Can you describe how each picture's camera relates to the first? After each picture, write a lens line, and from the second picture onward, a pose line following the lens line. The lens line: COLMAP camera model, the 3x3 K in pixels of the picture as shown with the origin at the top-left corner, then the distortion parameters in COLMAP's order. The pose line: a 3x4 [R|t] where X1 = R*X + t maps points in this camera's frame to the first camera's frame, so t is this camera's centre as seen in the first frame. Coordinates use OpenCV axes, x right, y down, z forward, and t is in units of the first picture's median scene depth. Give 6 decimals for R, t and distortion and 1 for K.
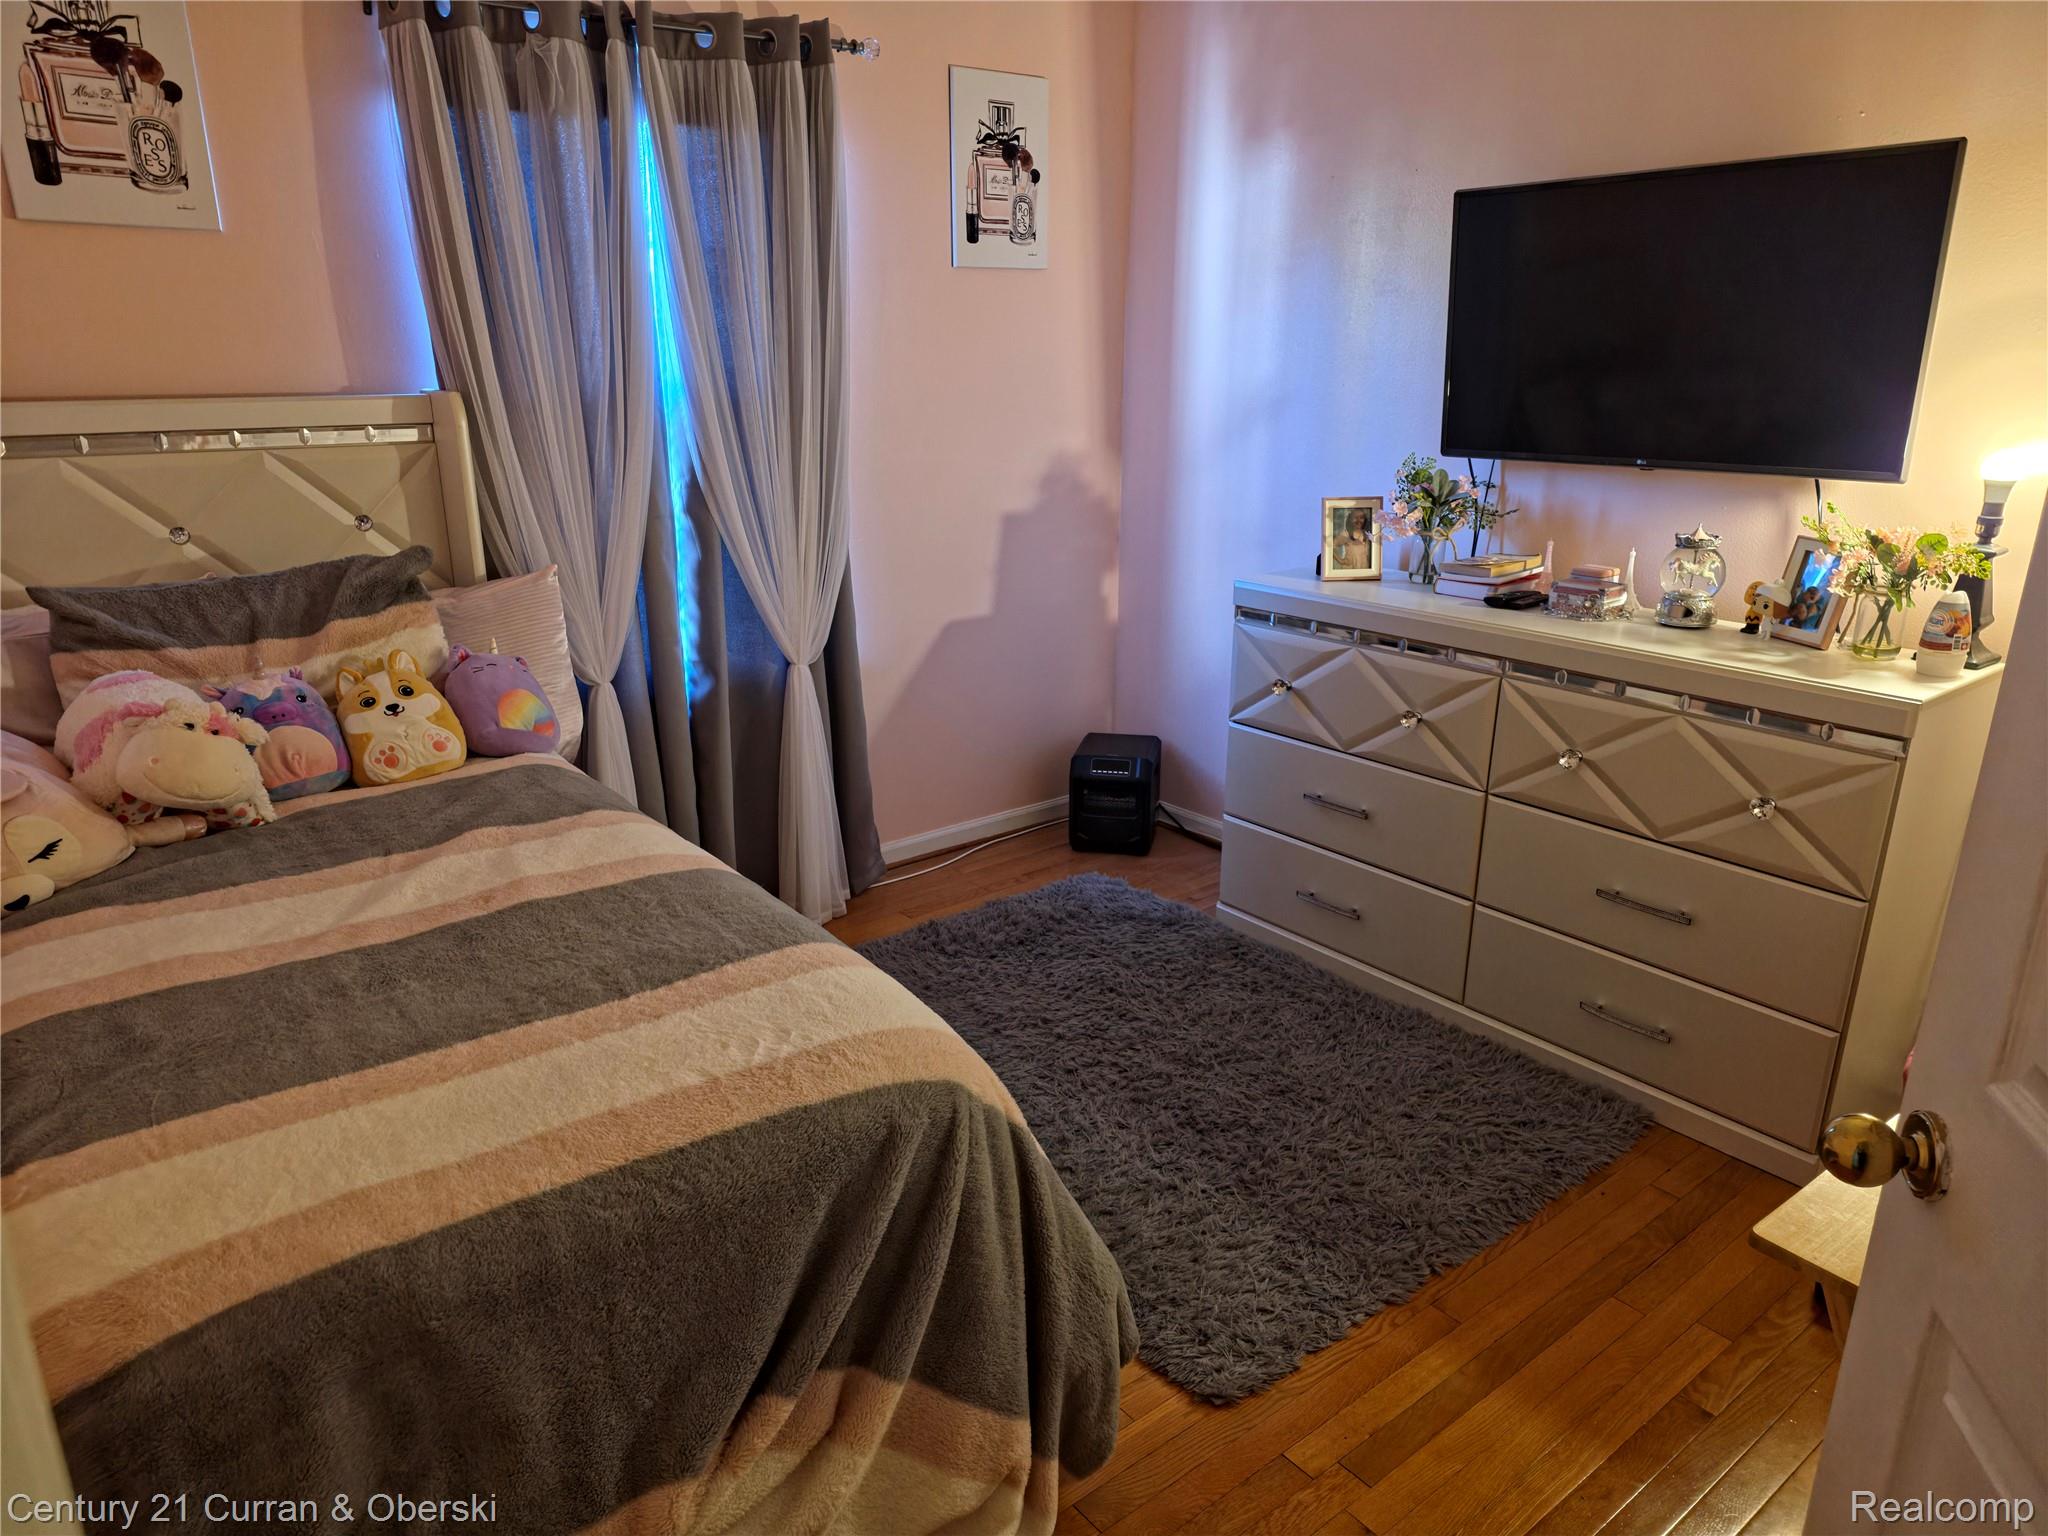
lens RADIAL K [[1375.3, 0, 1020.4], [0, 1375.3, 782.4], [0, 0, 1]] dist [0.030925, -0.002859]
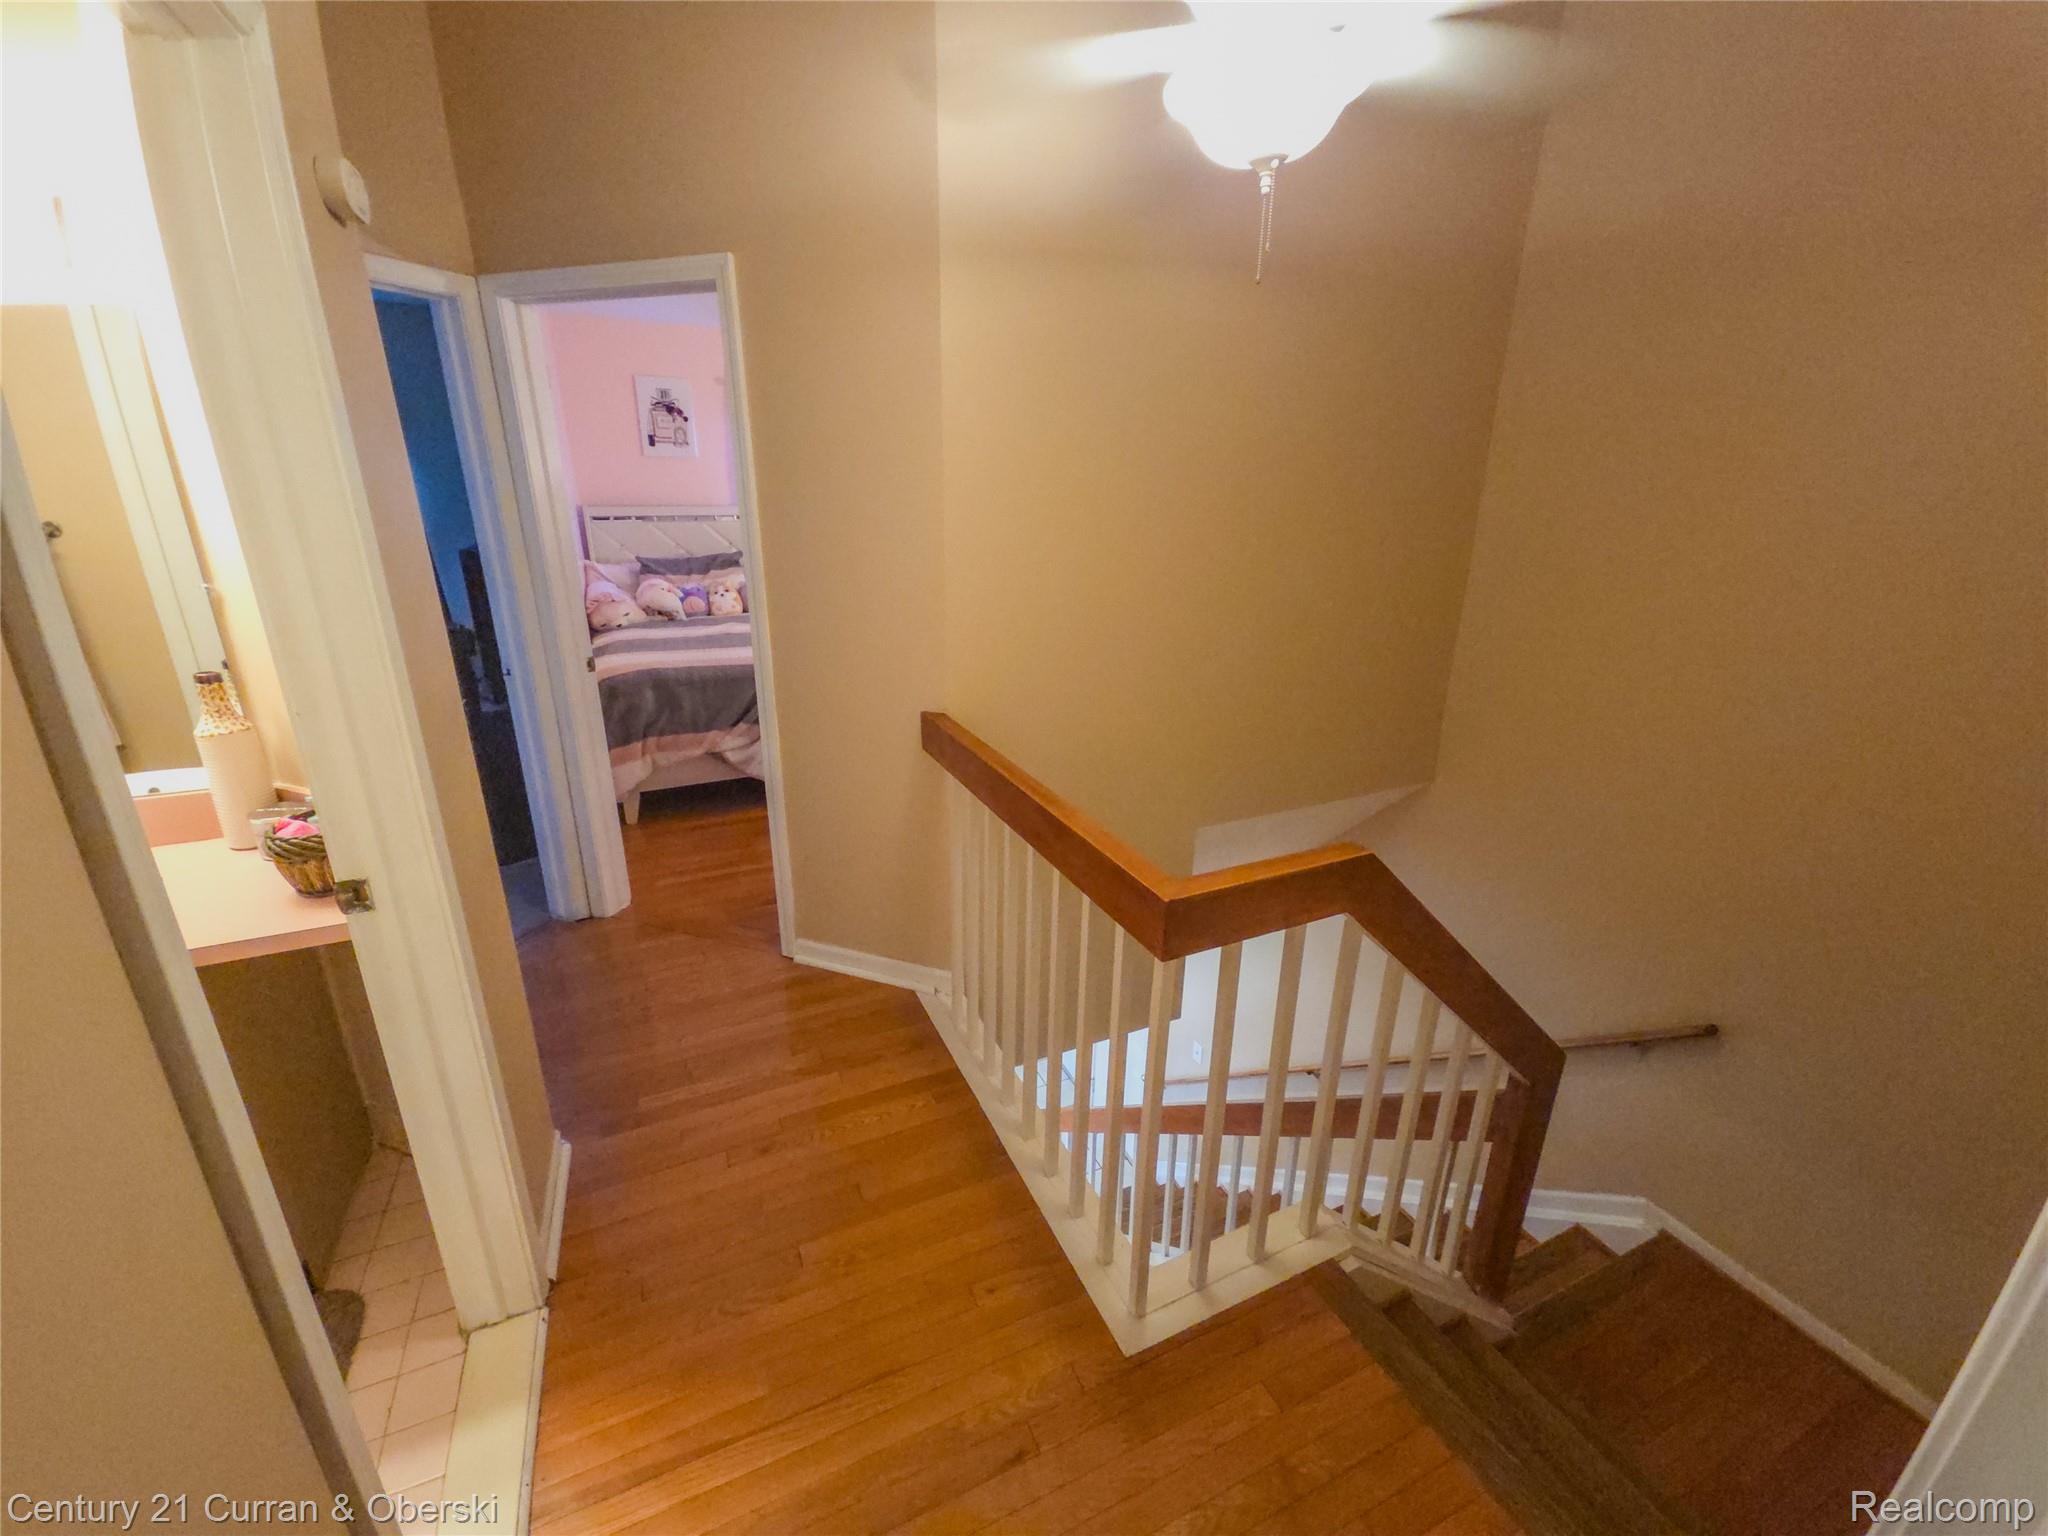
lens RADIAL K [[834.1, 0, 1029.4], [0, 834.1, 761.0], [0, 0, 1]] dist [0.000643, -0.001200]
pose [[0.967256, 0.086340, -0.238666, 0.839373], [-0.084925, 0.996255, 0.016226, 0.265747], [0.239174, 0.004574, 0.970966, -0.860060]]
